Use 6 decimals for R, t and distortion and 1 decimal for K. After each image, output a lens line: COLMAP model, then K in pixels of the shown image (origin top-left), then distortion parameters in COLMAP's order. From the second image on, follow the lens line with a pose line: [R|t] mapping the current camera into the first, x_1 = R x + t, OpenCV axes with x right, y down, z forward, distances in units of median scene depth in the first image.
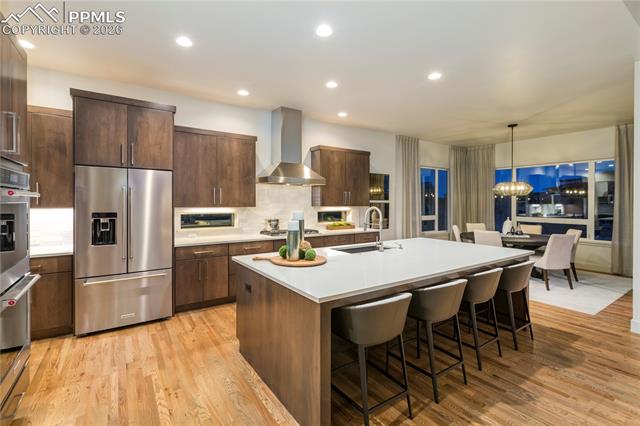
lens RADIAL K [[299.6, 0, 319.4], [0, 299.6, 201.7], [0, 0, 1]] dist [0.000075, -0.000236]
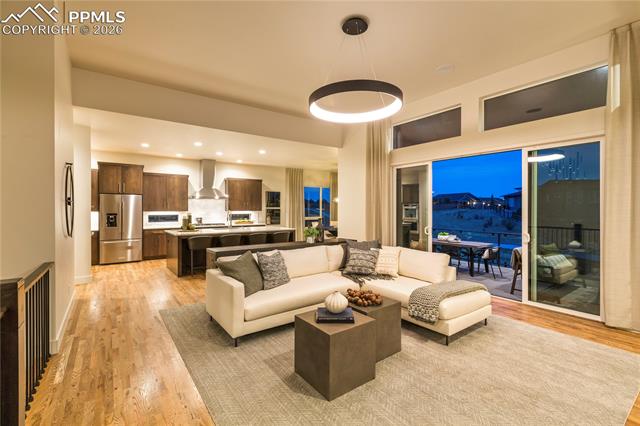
lens RADIAL K [[295.3, 0, 320.2], [0, 295.3, 209.4], [0, 0, 1]] dist [-0.000219, -0.000053]
pose [[0.999107, 0.001799, 0.042204, 0.649012], [-0.002146, 0.999964, 0.008183, -0.013983], [-0.042188, -0.008266, 0.999076, -1.097630]]
